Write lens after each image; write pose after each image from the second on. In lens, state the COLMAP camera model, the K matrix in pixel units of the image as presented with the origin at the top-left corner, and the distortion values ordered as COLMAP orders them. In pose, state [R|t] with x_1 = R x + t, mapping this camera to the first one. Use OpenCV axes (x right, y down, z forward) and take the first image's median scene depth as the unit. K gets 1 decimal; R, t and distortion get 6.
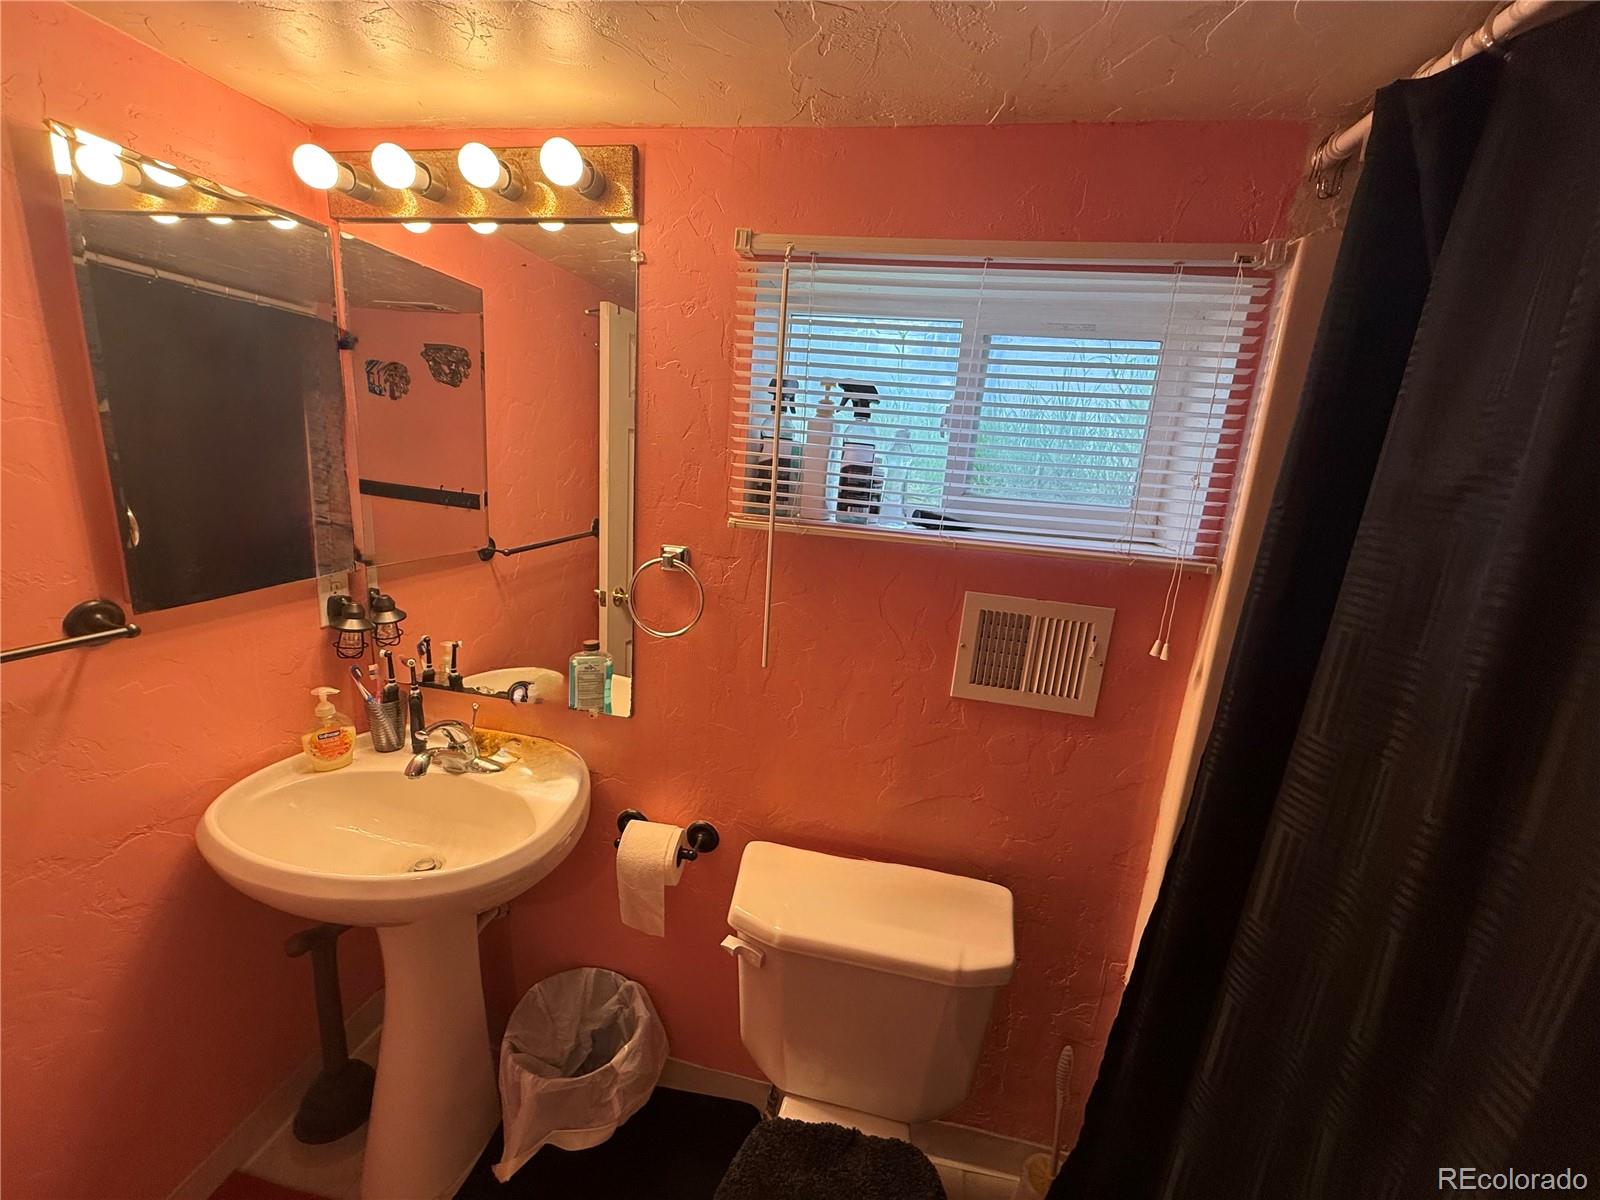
lens RADIAL K [[645.8, 0, 800.0], [0, 645.8, 600.0], [0, 0, 1]] dist [-0.000918, 0.000081]
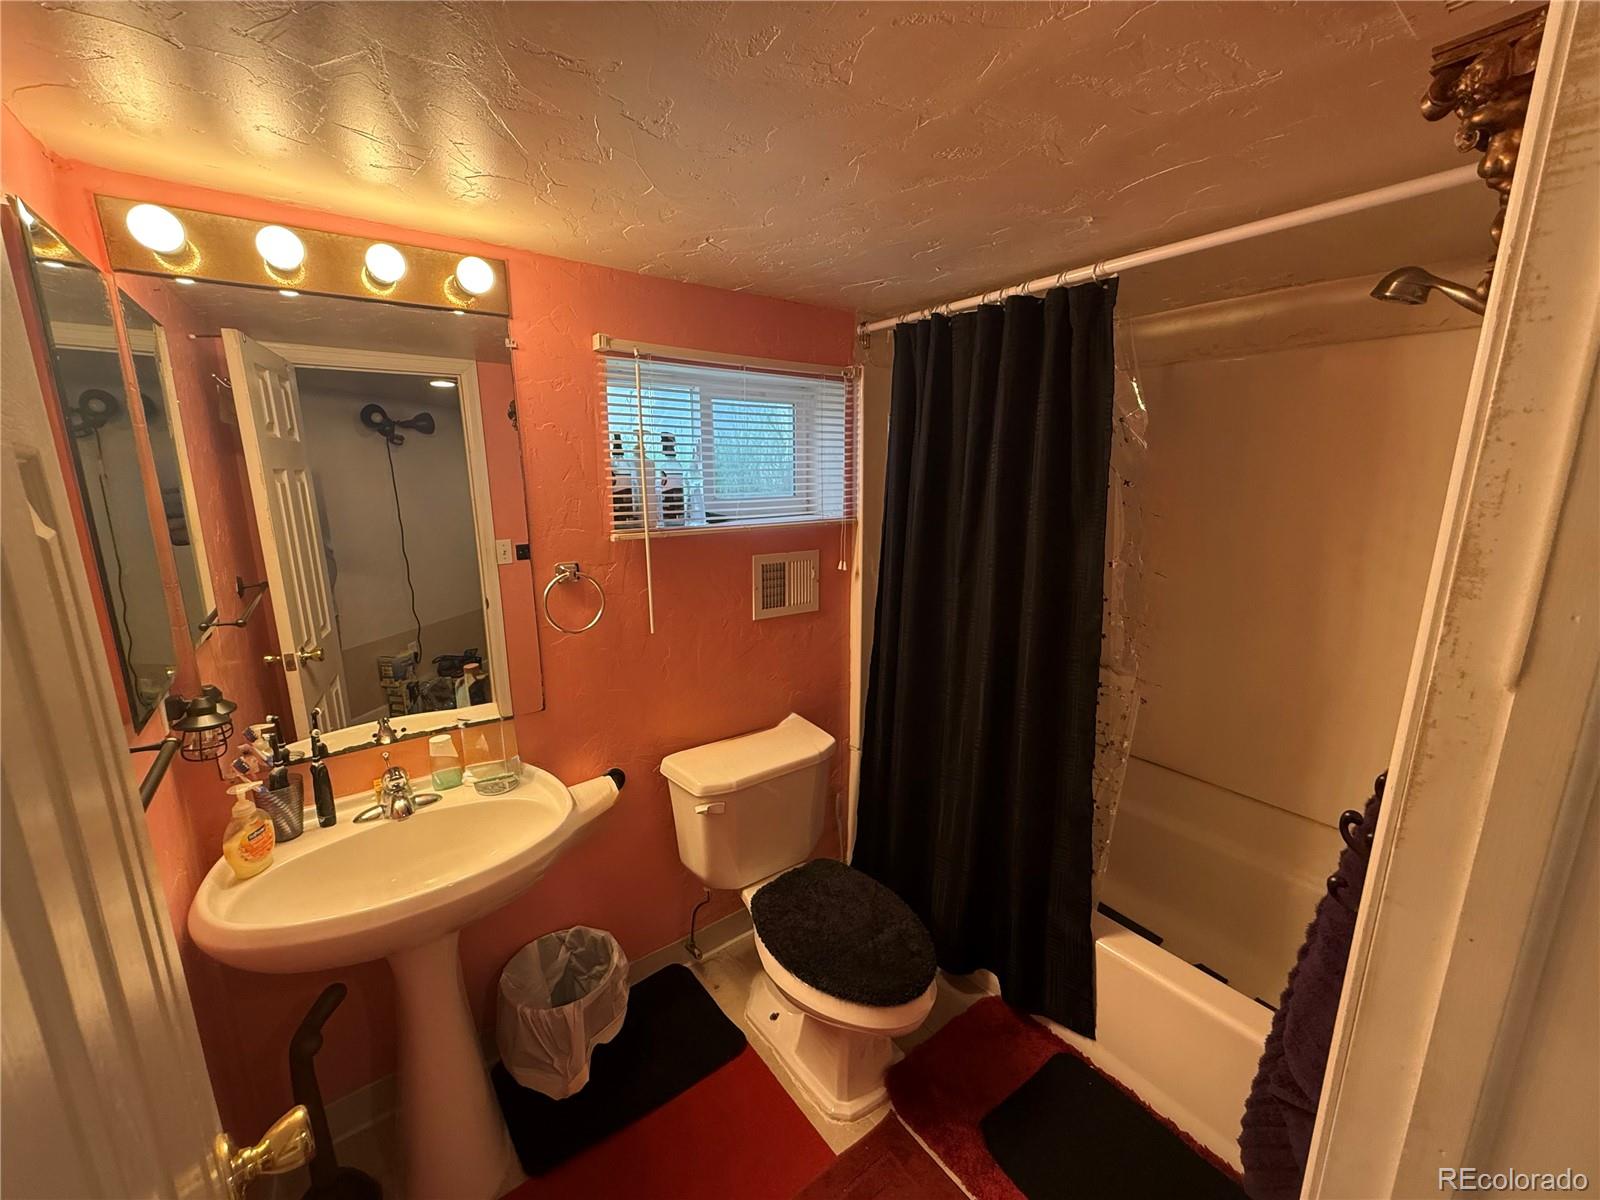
lens RADIAL K [[639.4, 0, 796.2], [0, 639.4, 600.9], [0, 0, 1]] dist [0.000028, 0.000669]
pose [[0.671429, -0.224274, 0.706317, -0.843501], [0.218189, 0.970686, 0.100806, -0.041047], [-0.708220, 0.086426, 0.700681, -0.231354]]
